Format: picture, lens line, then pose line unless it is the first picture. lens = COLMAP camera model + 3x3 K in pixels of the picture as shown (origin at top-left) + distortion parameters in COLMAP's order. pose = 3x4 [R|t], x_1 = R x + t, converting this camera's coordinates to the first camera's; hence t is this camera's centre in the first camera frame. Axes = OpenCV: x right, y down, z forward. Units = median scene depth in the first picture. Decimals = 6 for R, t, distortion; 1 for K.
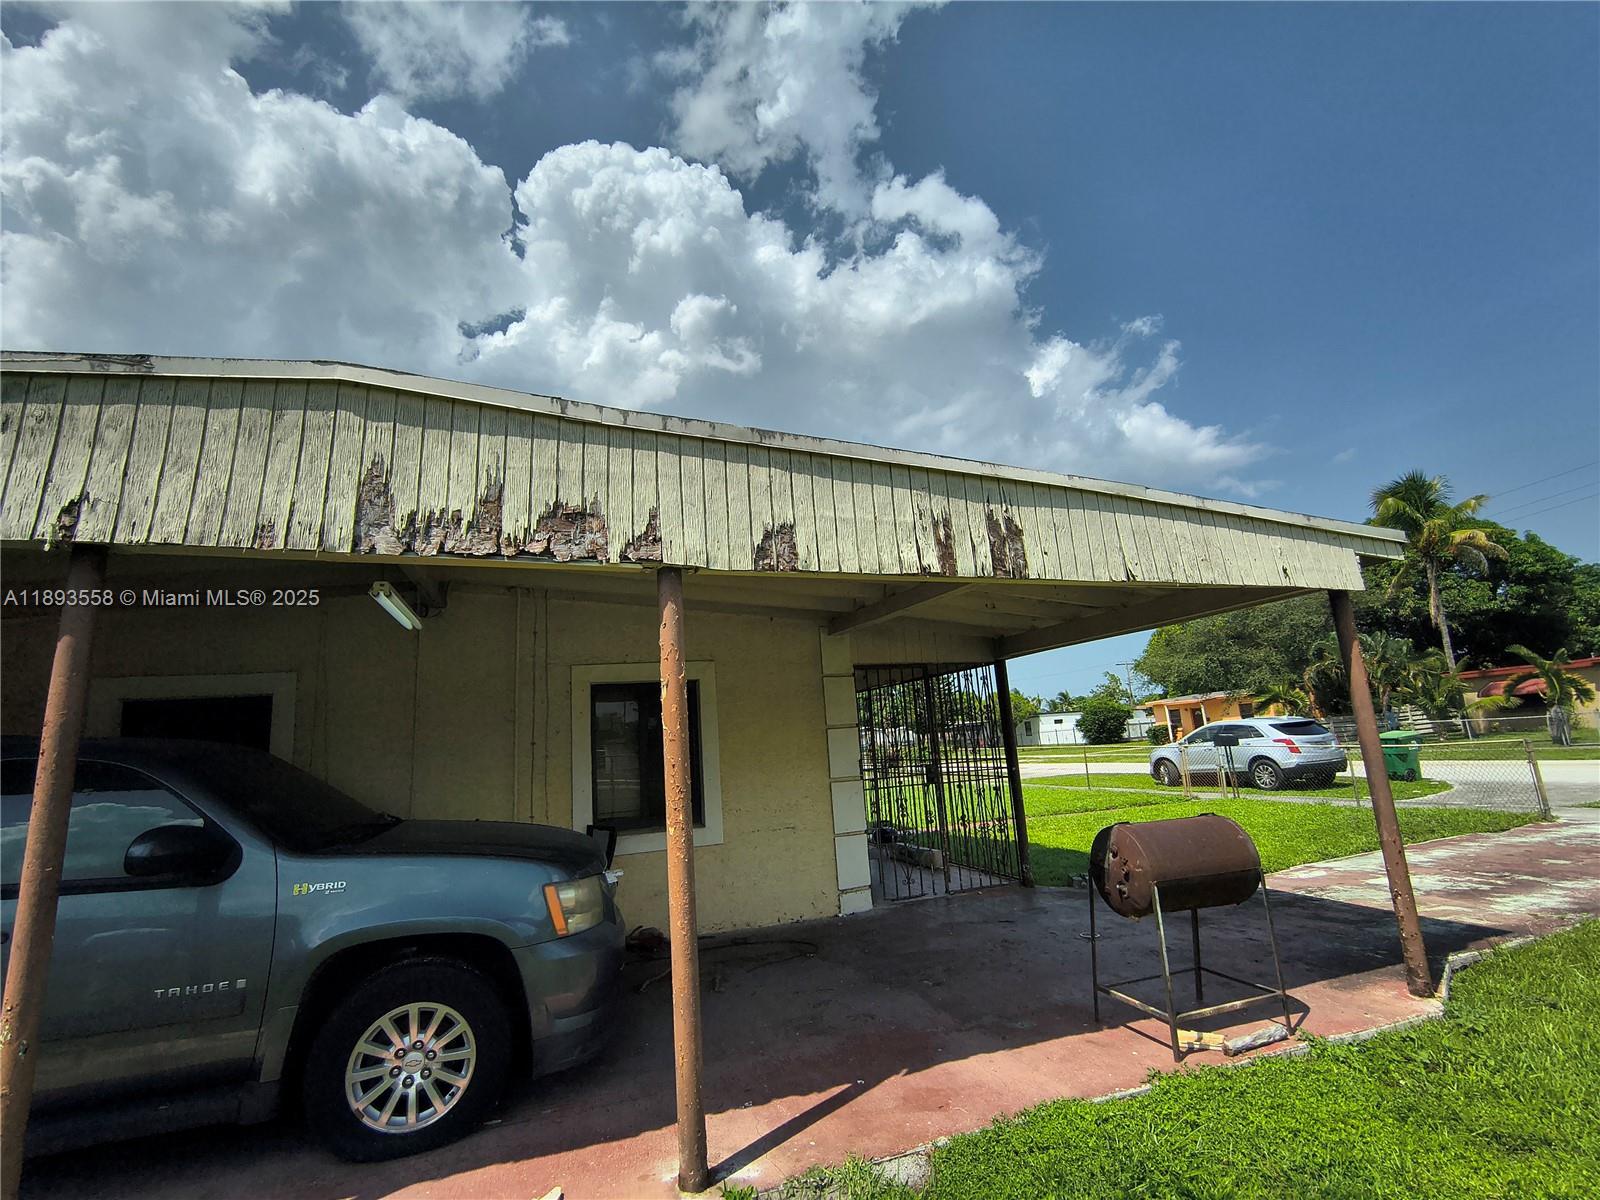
lens RADIAL K [[741.4, 0, 800.7], [0, 741.4, 599.7], [0, 0, 1]] dist [0.000035, -0.000145]
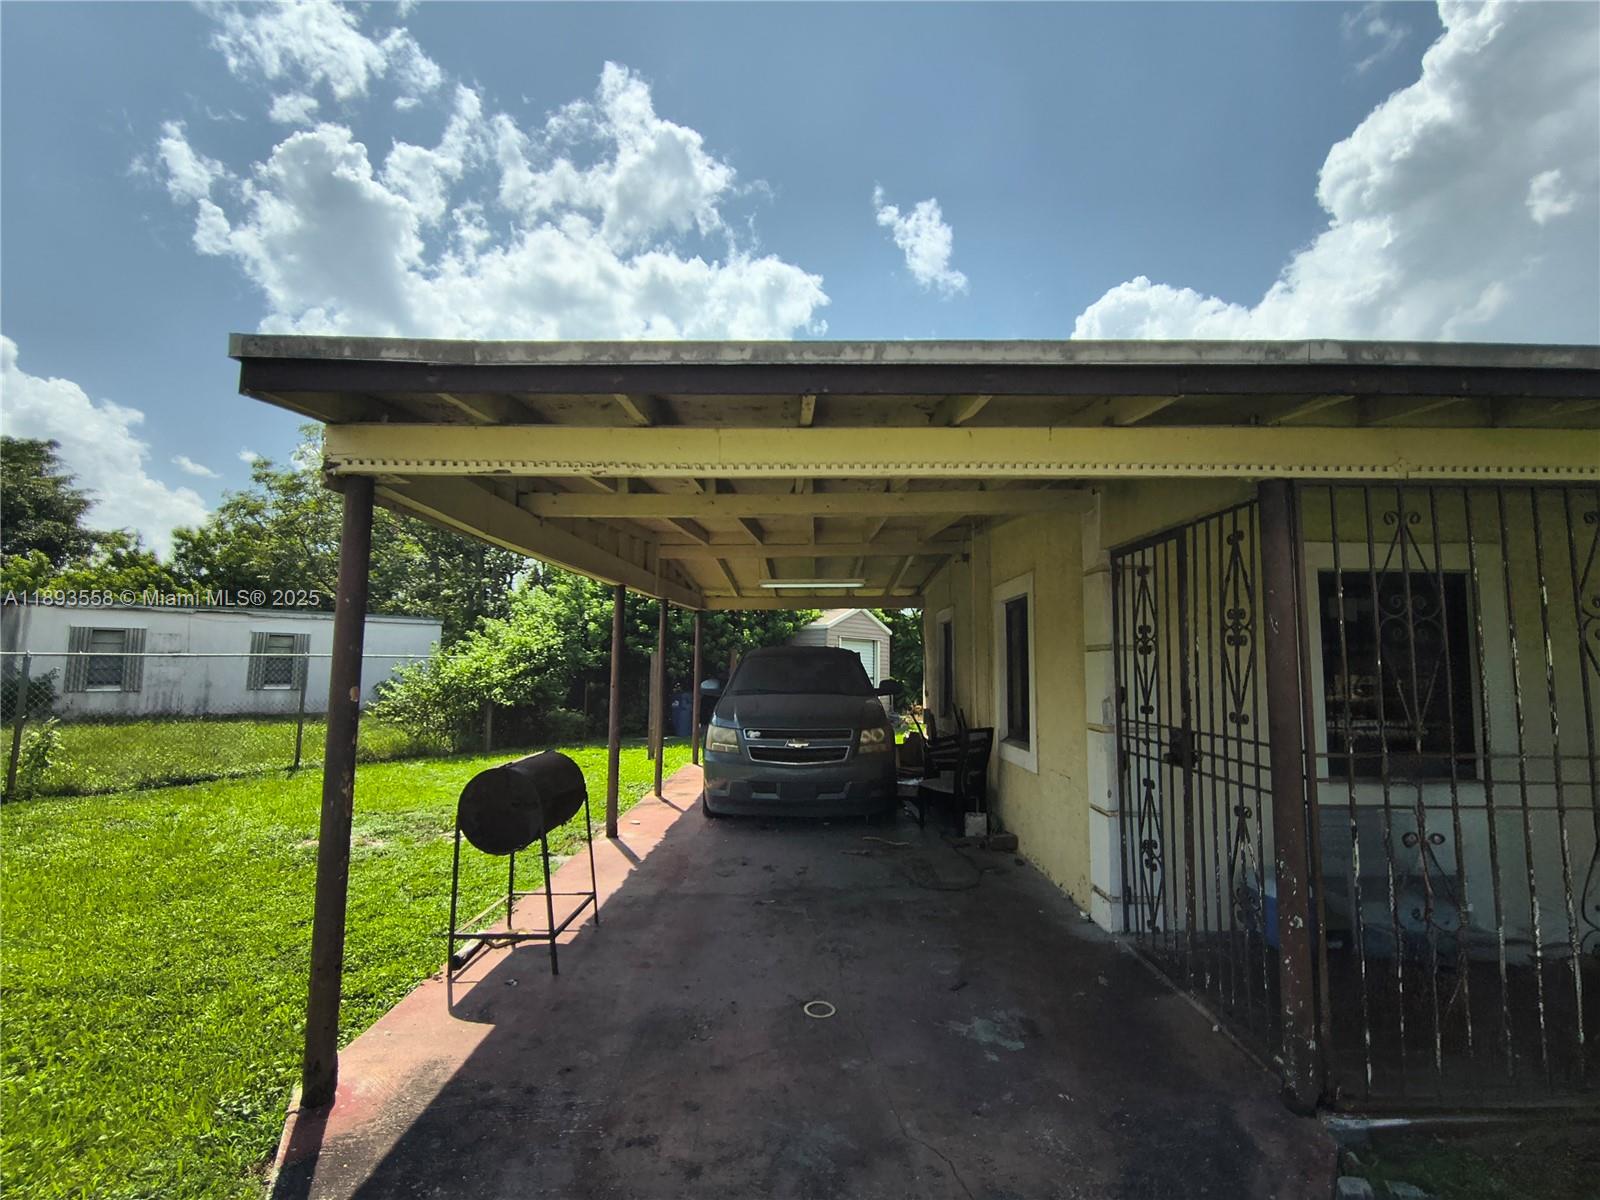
lens RADIAL K [[741.4, 0, 797.2], [0, 741.4, 608.7], [0, 0, 1]] dist [0.000035, -0.000145]
pose [[-0.351773, -0.012598, -0.936000, 0.830818], [0.193037, 0.977441, -0.085704, 0.155512], [0.915965, -0.210831, -0.341406, 1.080222]]
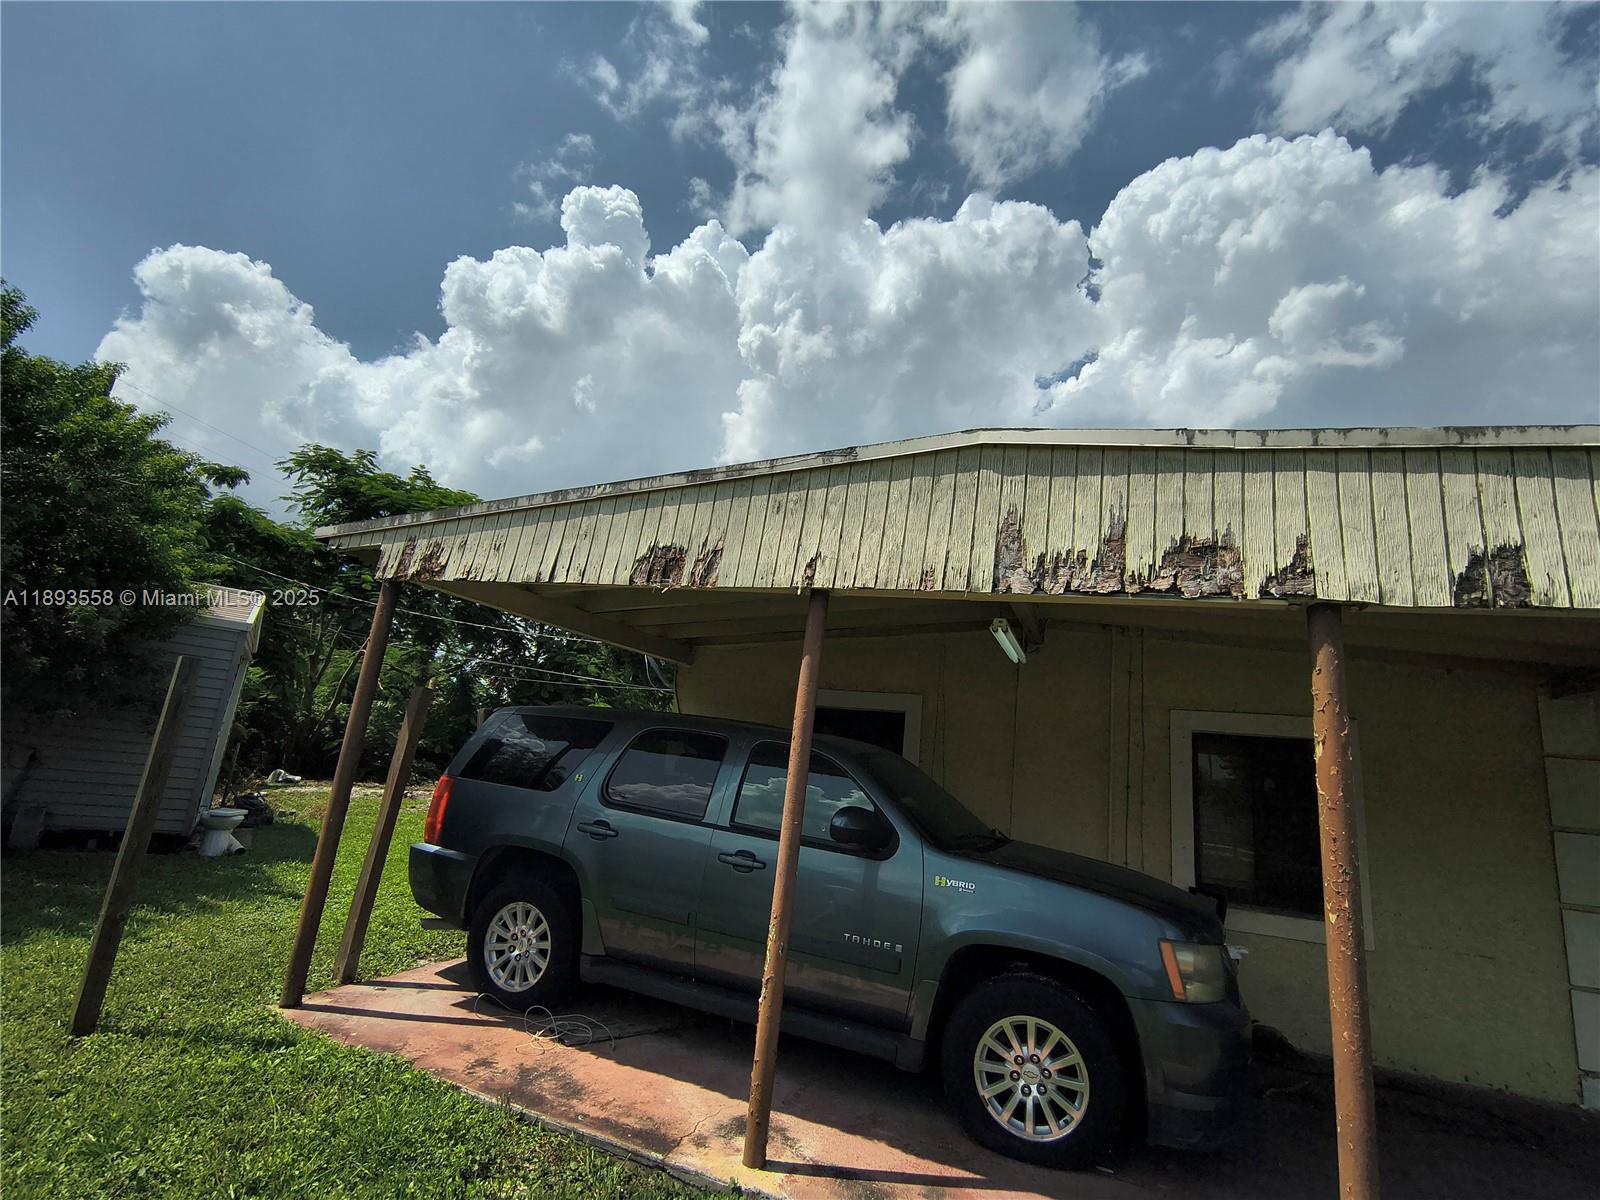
lens RADIAL K [[741.4, 0, 792.3], [0, 741.4, 602.0], [0, 0, 1]] dist [0.000035, -0.000145]
pose [[0.749264, -0.008154, -0.662221, -0.043173], [-0.024863, 0.998873, -0.040430, 0.002429], [0.661804, 0.046757, 0.748217, -0.027866]]
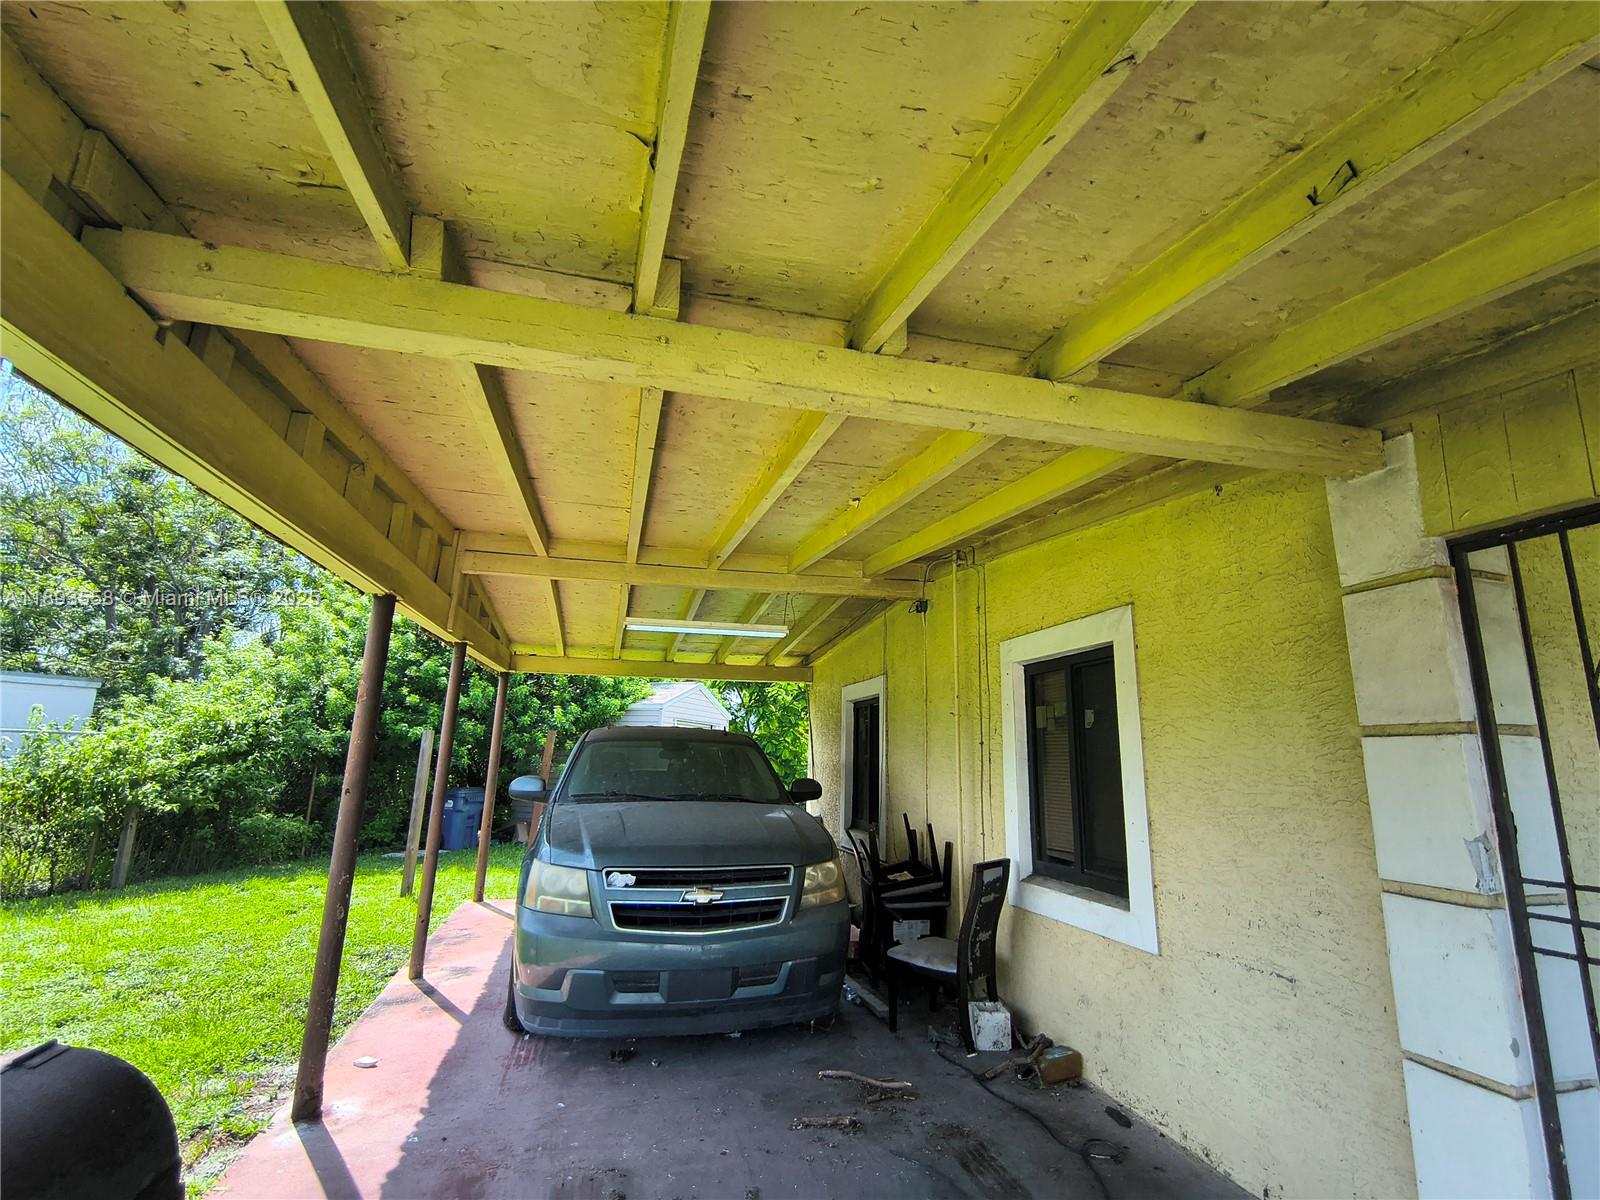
lens RADIAL K [[741.4, 0, 800.8], [0, 741.4, 599.1], [0, 0, 1]] dist [0.000035, -0.000145]
pose [[-0.079308, -0.152112, -0.985176, 0.454928], [0.173495, 0.971100, -0.163905, 0.132448], [0.981636, -0.183922, -0.050625, 0.829796]]
